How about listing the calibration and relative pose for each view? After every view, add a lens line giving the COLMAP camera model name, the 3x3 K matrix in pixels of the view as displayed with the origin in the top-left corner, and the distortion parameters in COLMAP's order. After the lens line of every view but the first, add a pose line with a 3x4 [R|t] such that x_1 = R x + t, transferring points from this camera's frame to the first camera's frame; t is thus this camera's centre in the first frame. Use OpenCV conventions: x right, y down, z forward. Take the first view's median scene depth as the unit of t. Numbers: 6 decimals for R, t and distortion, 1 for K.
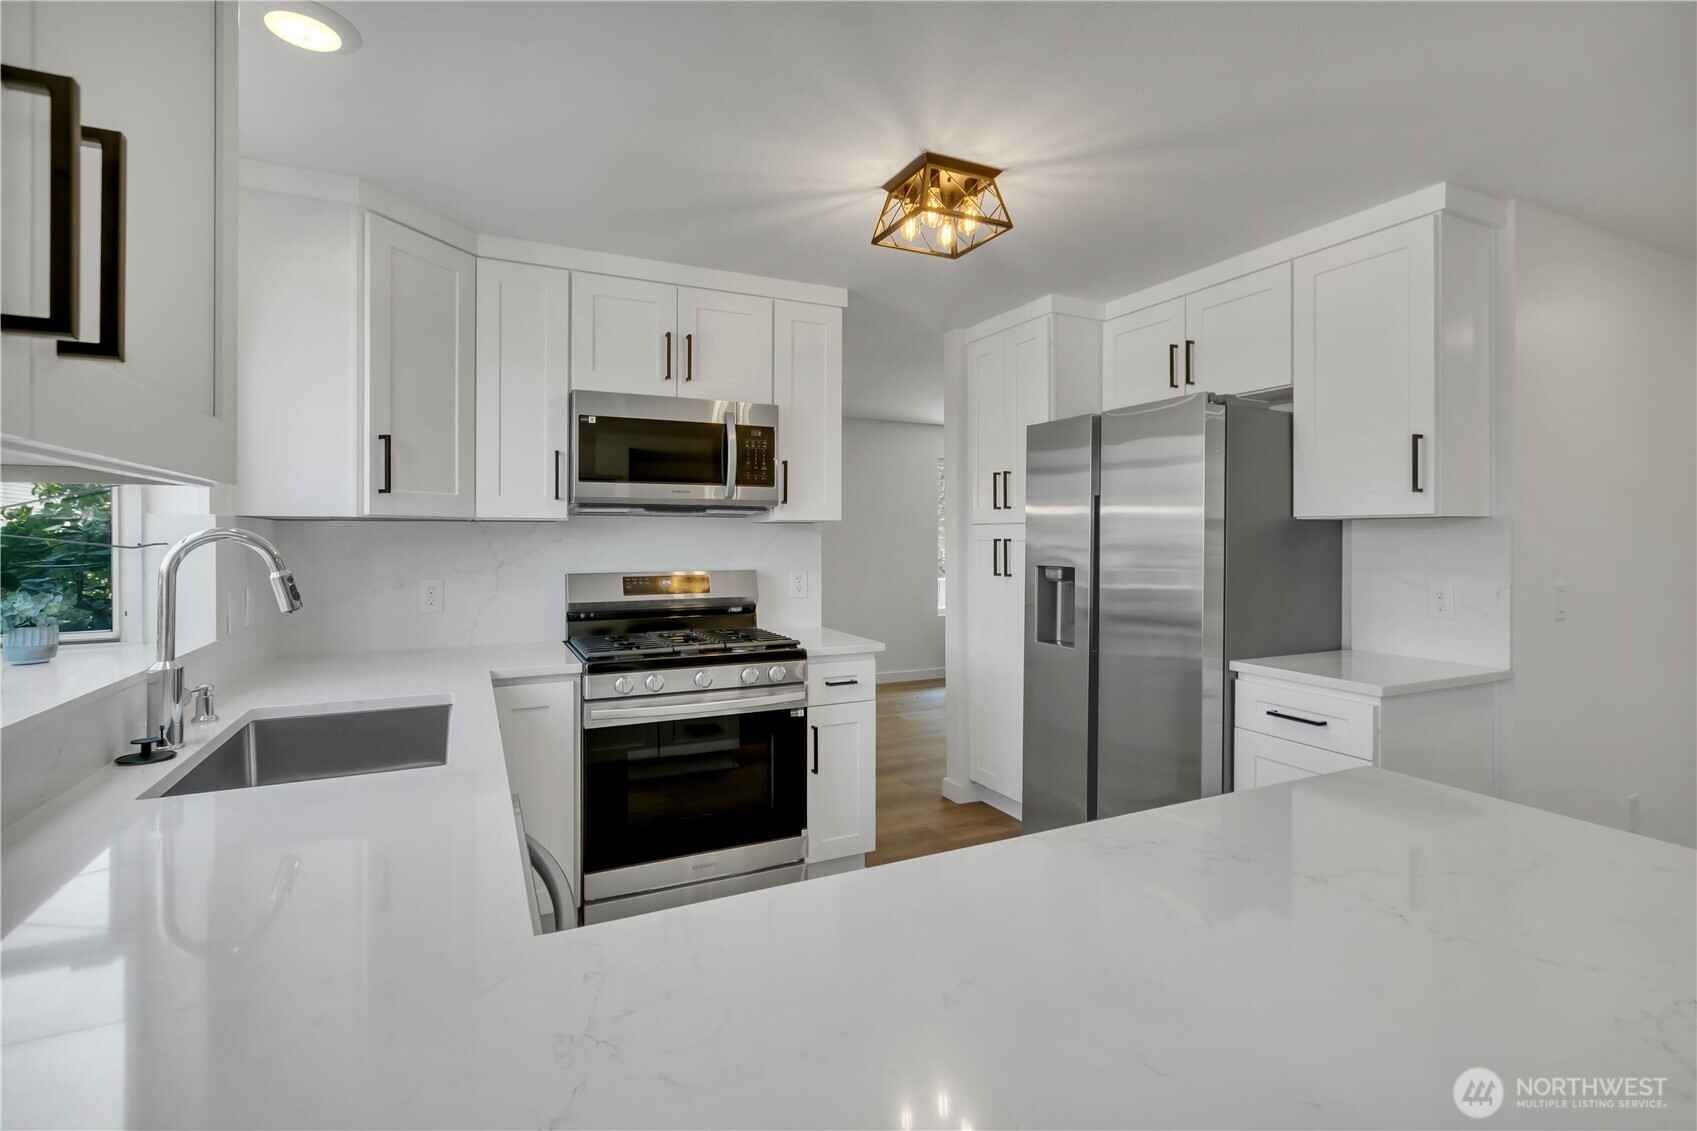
lens RADIAL K [[787.8, 0, 848.6], [0, 787.8, 561.4], [0, 0, 1]] dist [-0.005209, 0.001019]
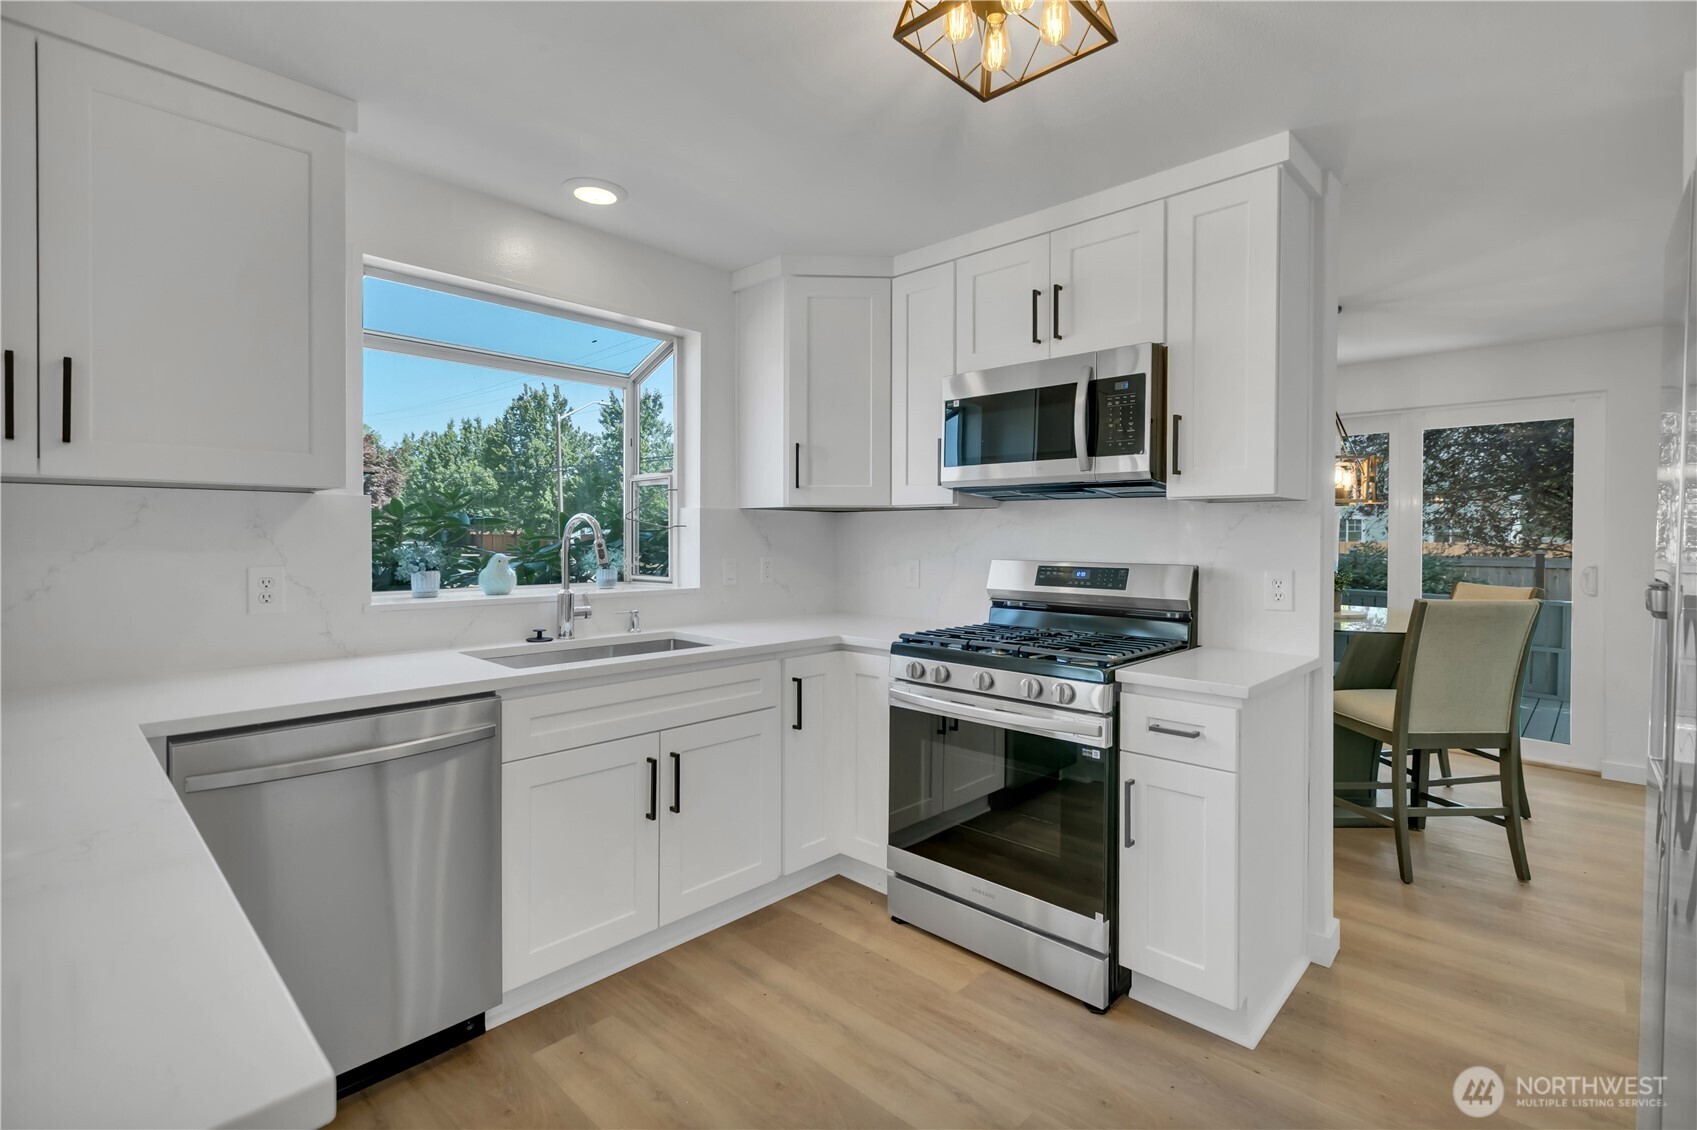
lens RADIAL K [[787.8, 0, 829.5], [0, 787.8, 544.7], [0, 0, 1]] dist [-0.005209, 0.001019]
pose [[0.349279, 0.016093, -0.936881, 0.529974], [-0.030443, 0.999520, 0.005820, -0.002781], [0.936524, 0.026489, 0.349601, 0.483886]]
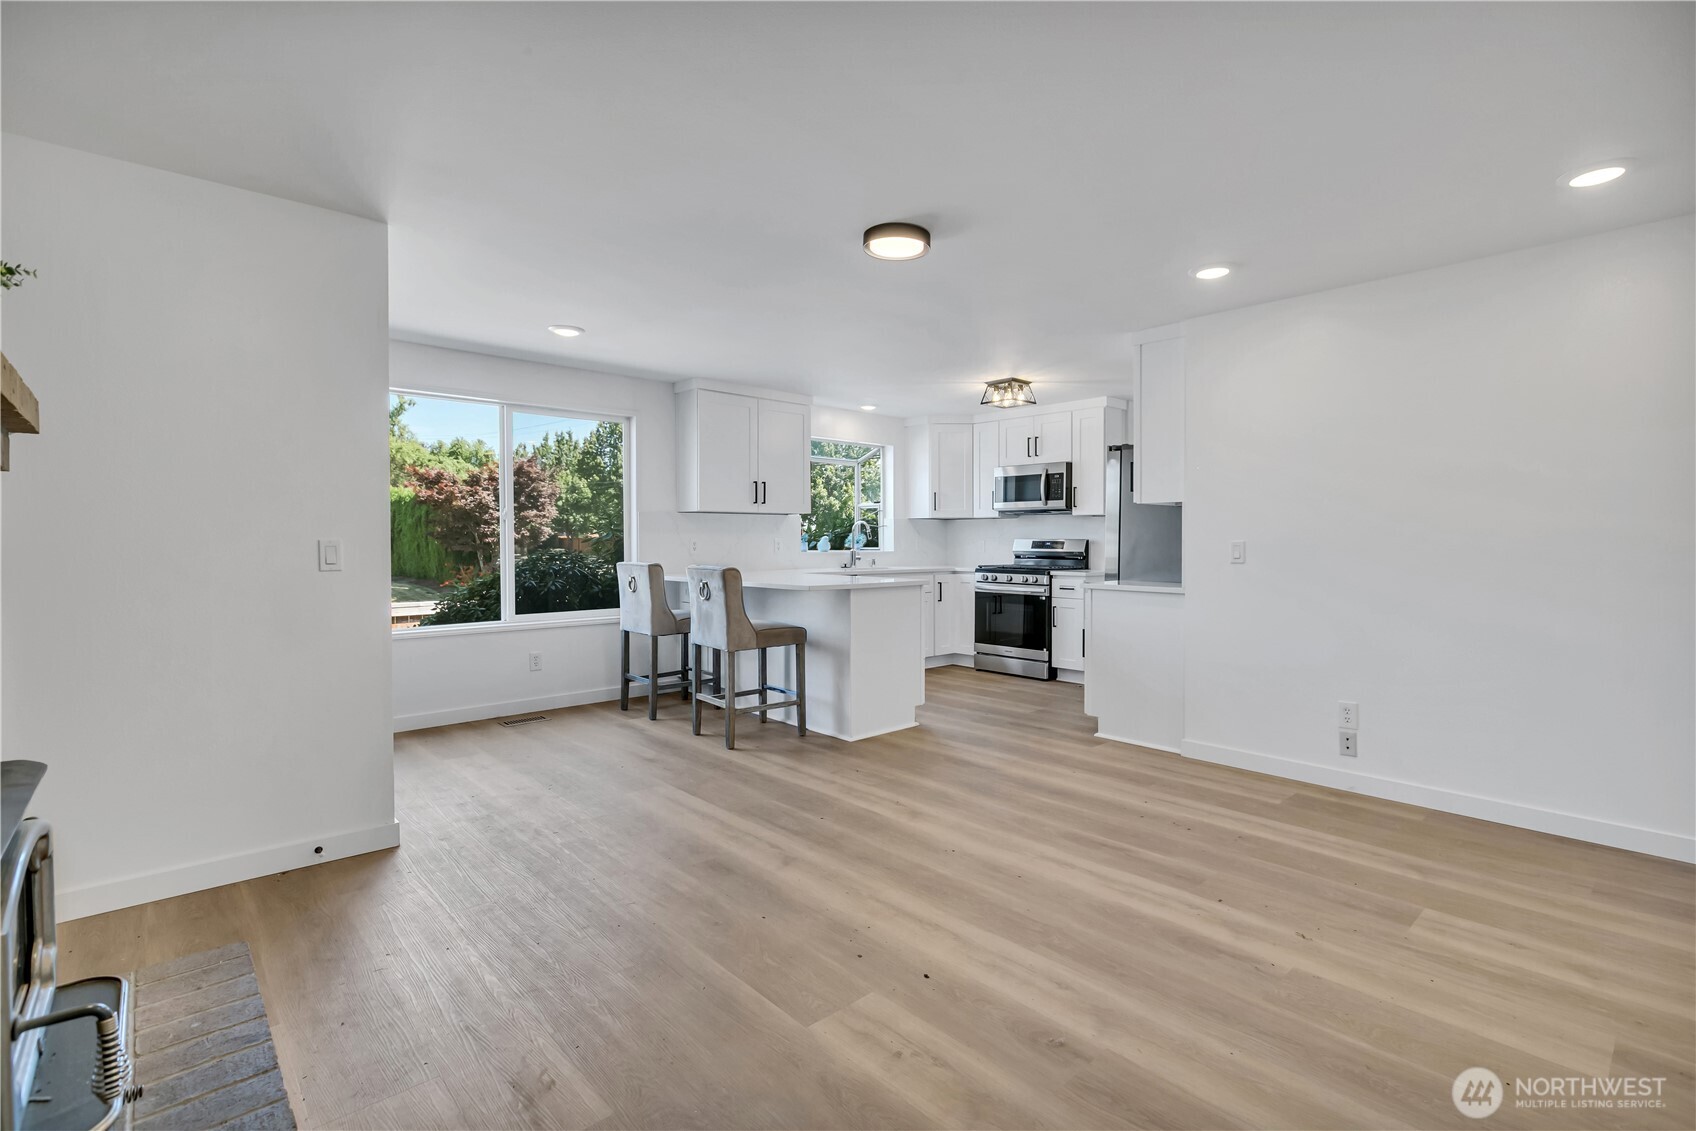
lens RADIAL K [[787.4, 0, 842.3], [0, 787.4, 550.1], [0, 0, 1]] dist [-0.005209, 0.001019]
pose [[0.293077, 0.017225, -0.955934, 1.931737], [-0.025328, 0.999627, 0.010247, 0.041568], [0.955753, 0.021209, 0.293404, -0.248331]]
